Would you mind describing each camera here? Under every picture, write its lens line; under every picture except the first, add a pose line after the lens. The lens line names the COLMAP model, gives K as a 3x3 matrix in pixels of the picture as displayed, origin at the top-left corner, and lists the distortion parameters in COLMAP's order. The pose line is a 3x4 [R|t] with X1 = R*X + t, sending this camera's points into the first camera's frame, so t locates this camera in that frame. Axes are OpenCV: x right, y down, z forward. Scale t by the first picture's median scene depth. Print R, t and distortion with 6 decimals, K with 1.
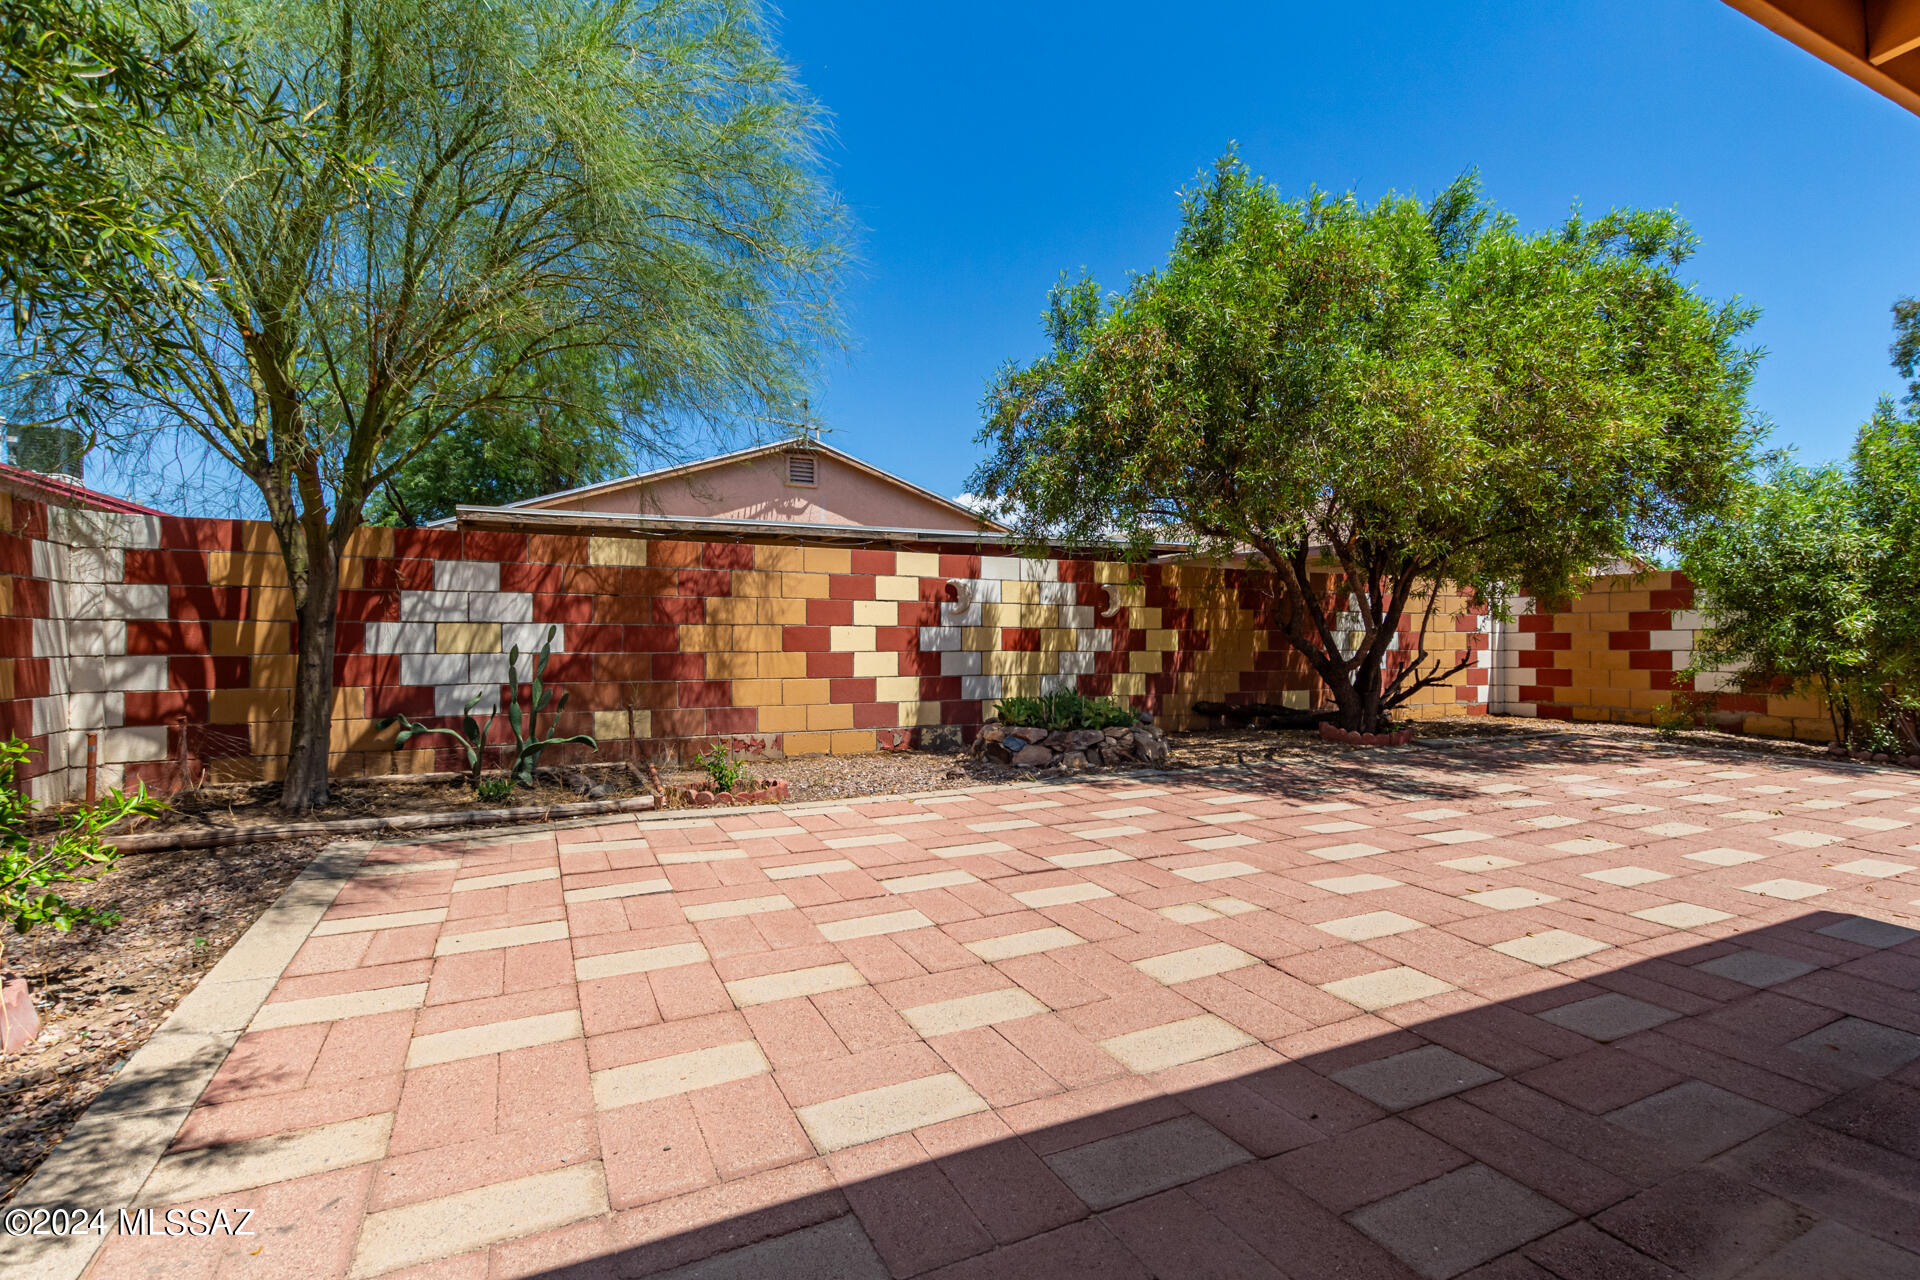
lens RADIAL K [[914.1, 0, 971.8], [0, 914.1, 642.0], [0, 0, 1]] dist [0.003823, 0.000309]
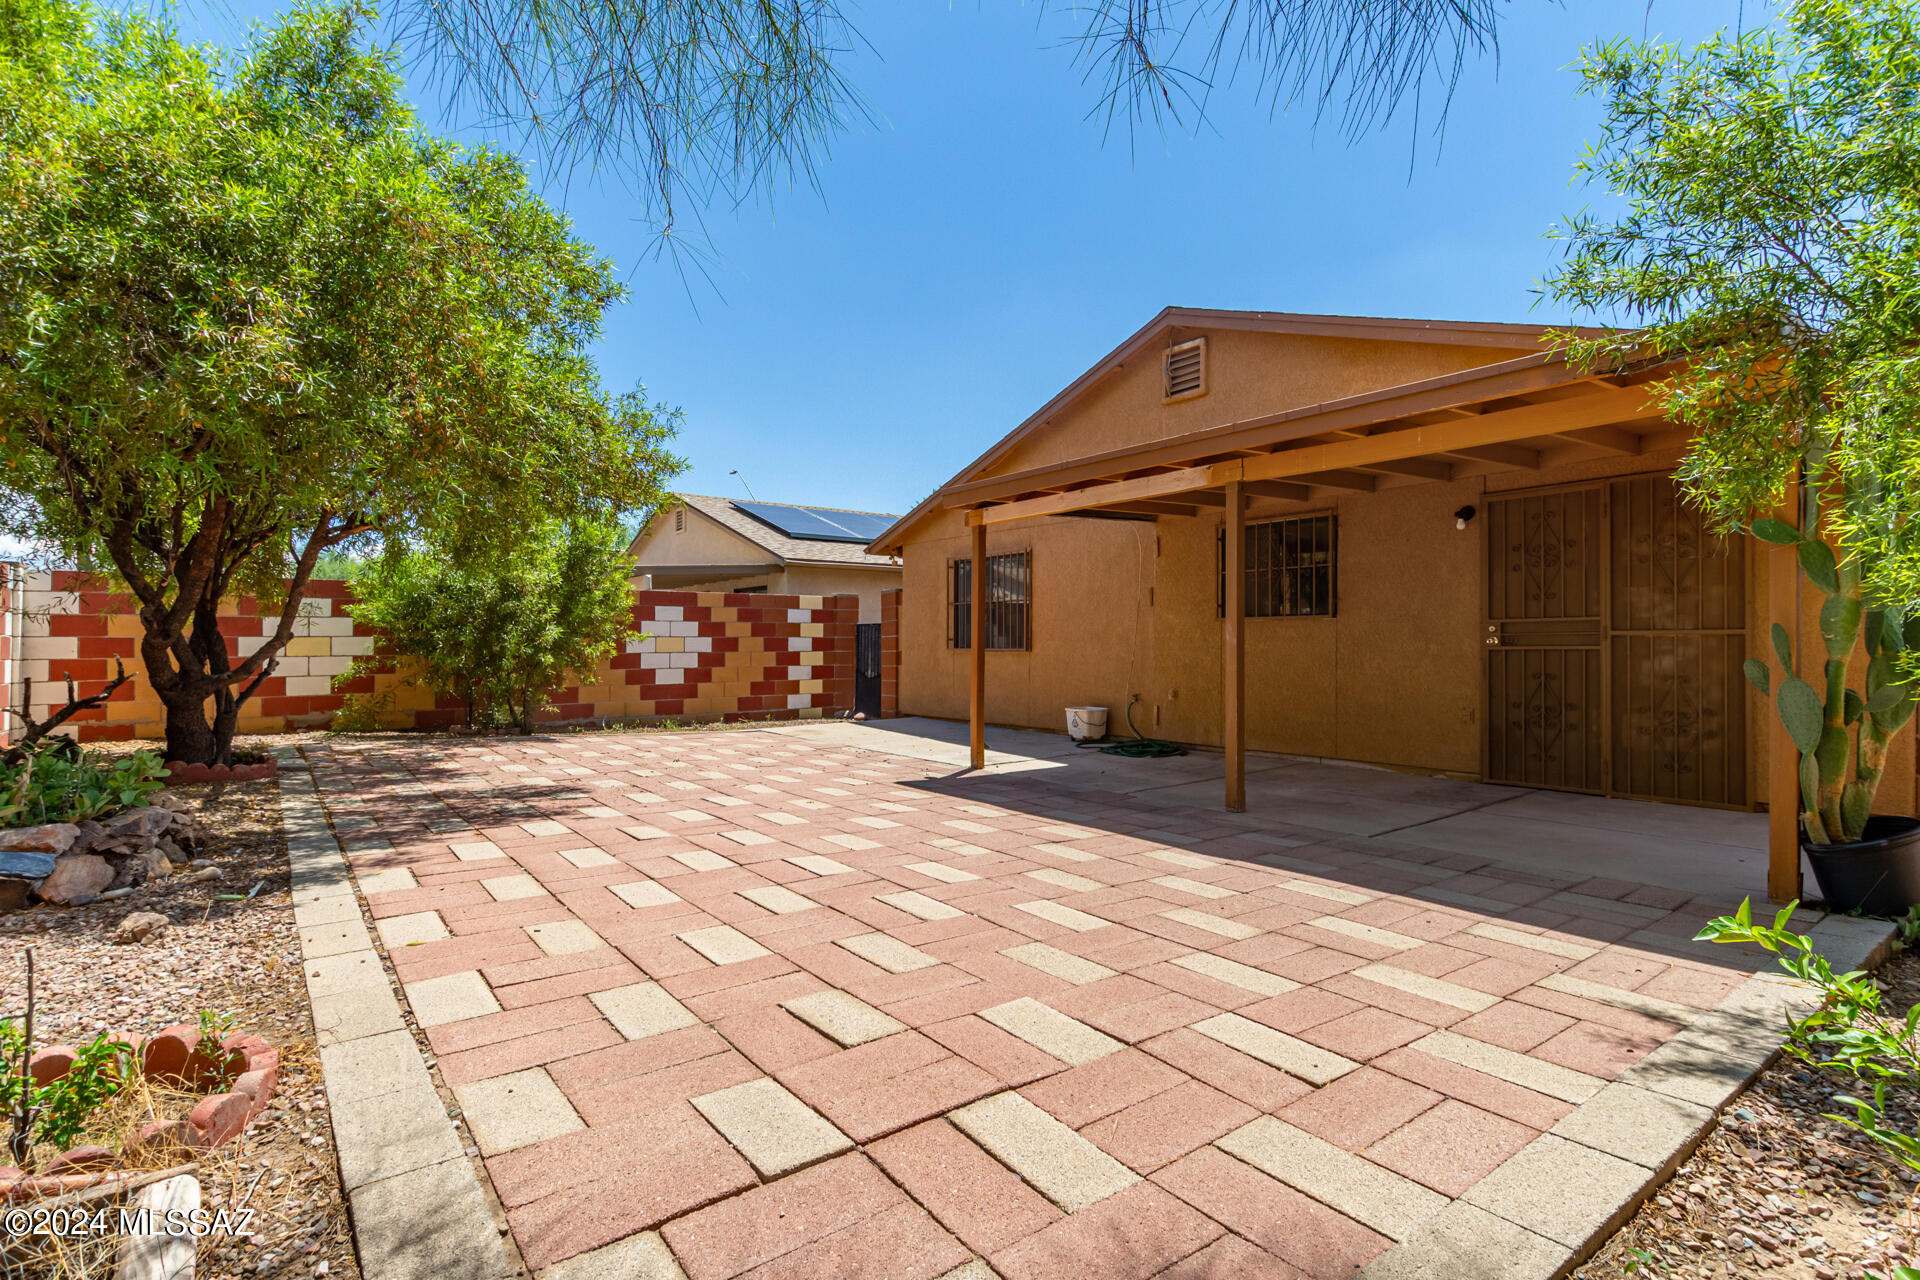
lens RADIAL K [[914.1, 0, 965.1], [0, 914.1, 637.0], [0, 0, 1]] dist [0.003823, 0.000309]
pose [[-0.202920, 0.012146, 0.979120, -1.590517], [-0.000888, 0.999920, -0.012588, -0.004328], [-0.979195, -0.003424, -0.202893, 1.854495]]
